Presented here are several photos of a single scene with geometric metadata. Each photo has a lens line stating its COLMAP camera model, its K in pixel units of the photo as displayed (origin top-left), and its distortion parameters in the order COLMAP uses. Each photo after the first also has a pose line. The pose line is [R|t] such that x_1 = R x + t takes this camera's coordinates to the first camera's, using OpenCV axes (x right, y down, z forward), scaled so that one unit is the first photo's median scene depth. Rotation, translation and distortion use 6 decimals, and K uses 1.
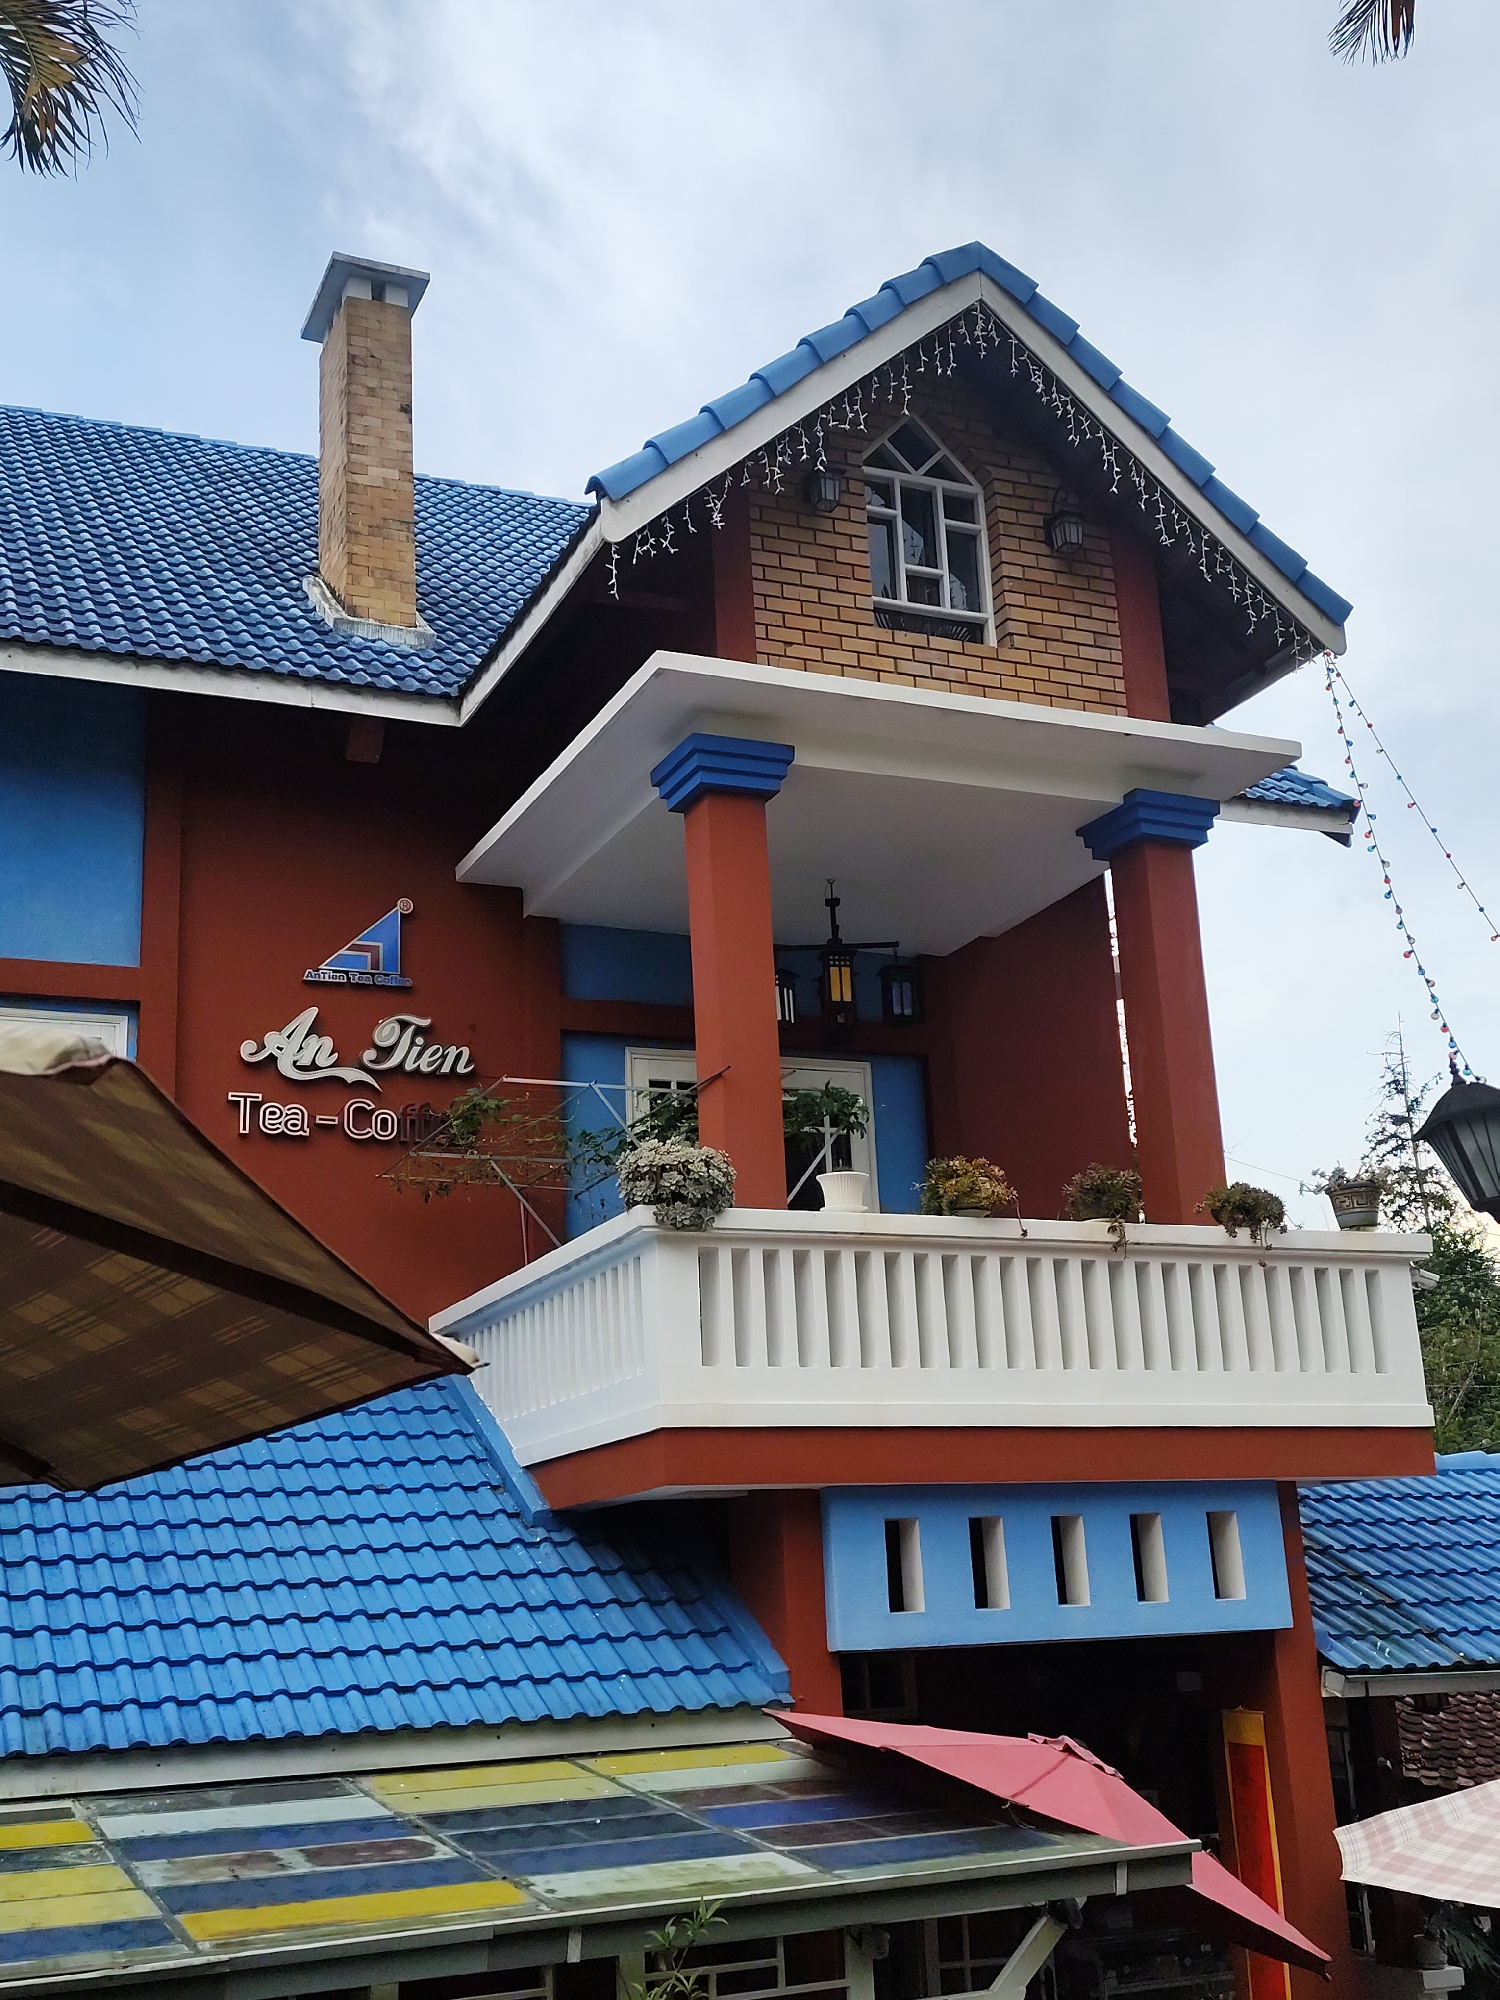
lens RADIAL K [[2132.3, 0, 750.0], [0, 2132.3, 1000.0], [0, 0, 1]] dist [0.108027, -0.291275]
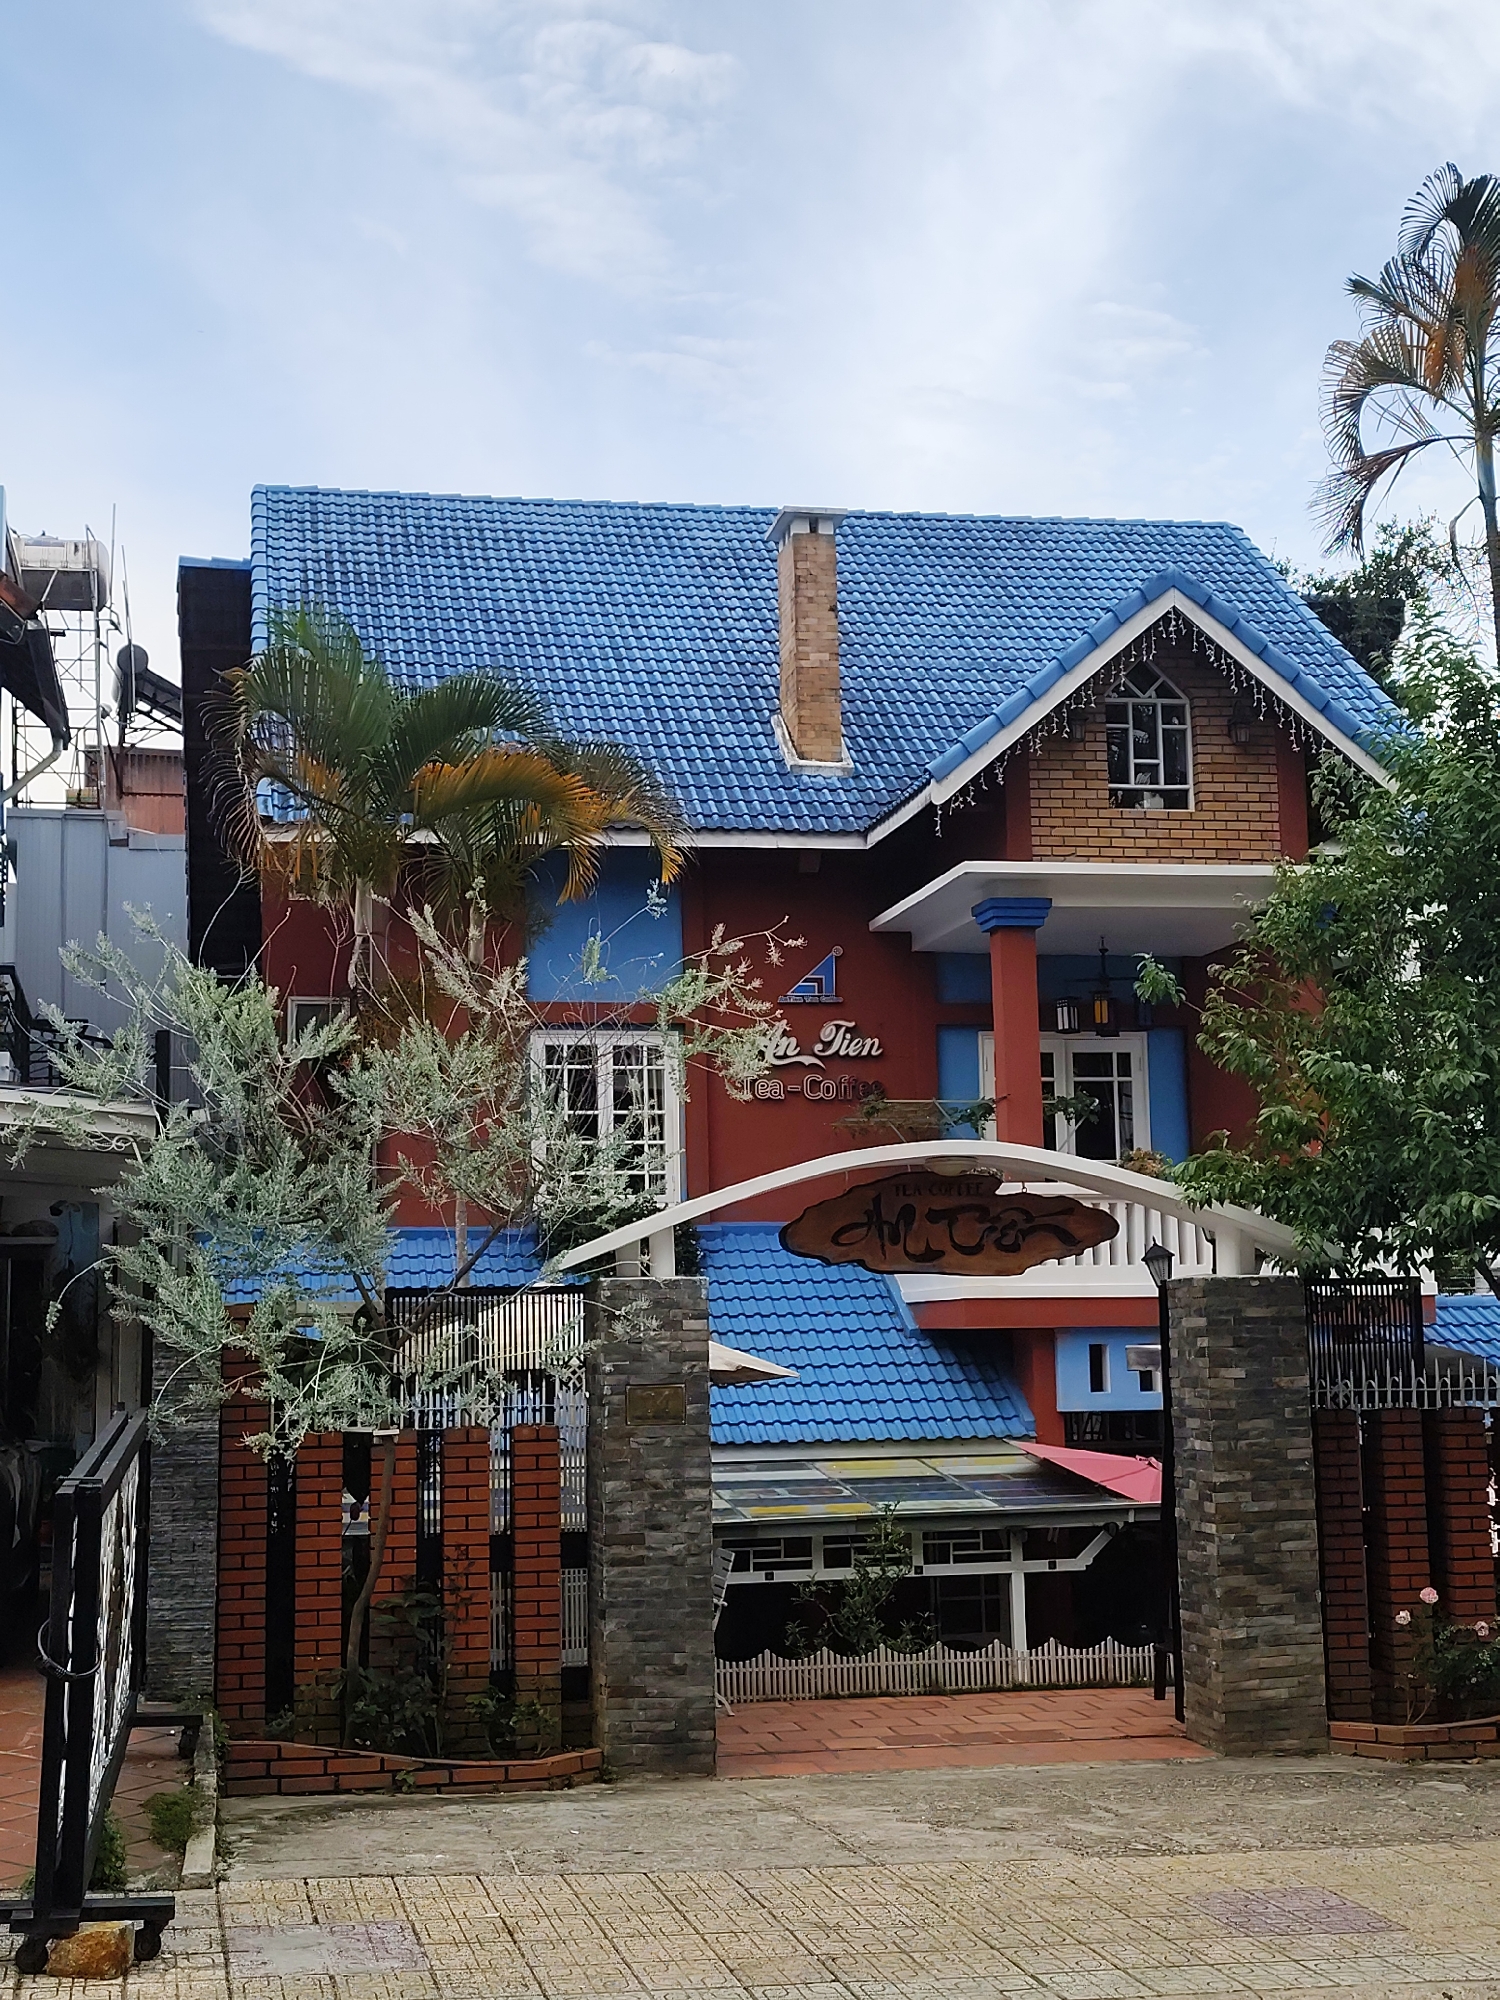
lens RADIAL K [[2619.5, 0, 750.0], [0, 2619.5, 1000.0], [0, 0, 1]] dist [0.130820, 0.008265]
pose [[0.974850, 0.000710, -0.222863, 0.233694], [0.034412, 0.987522, 0.153673, -0.341600], [0.220191, -0.157477, 0.962661, -1.004371]]
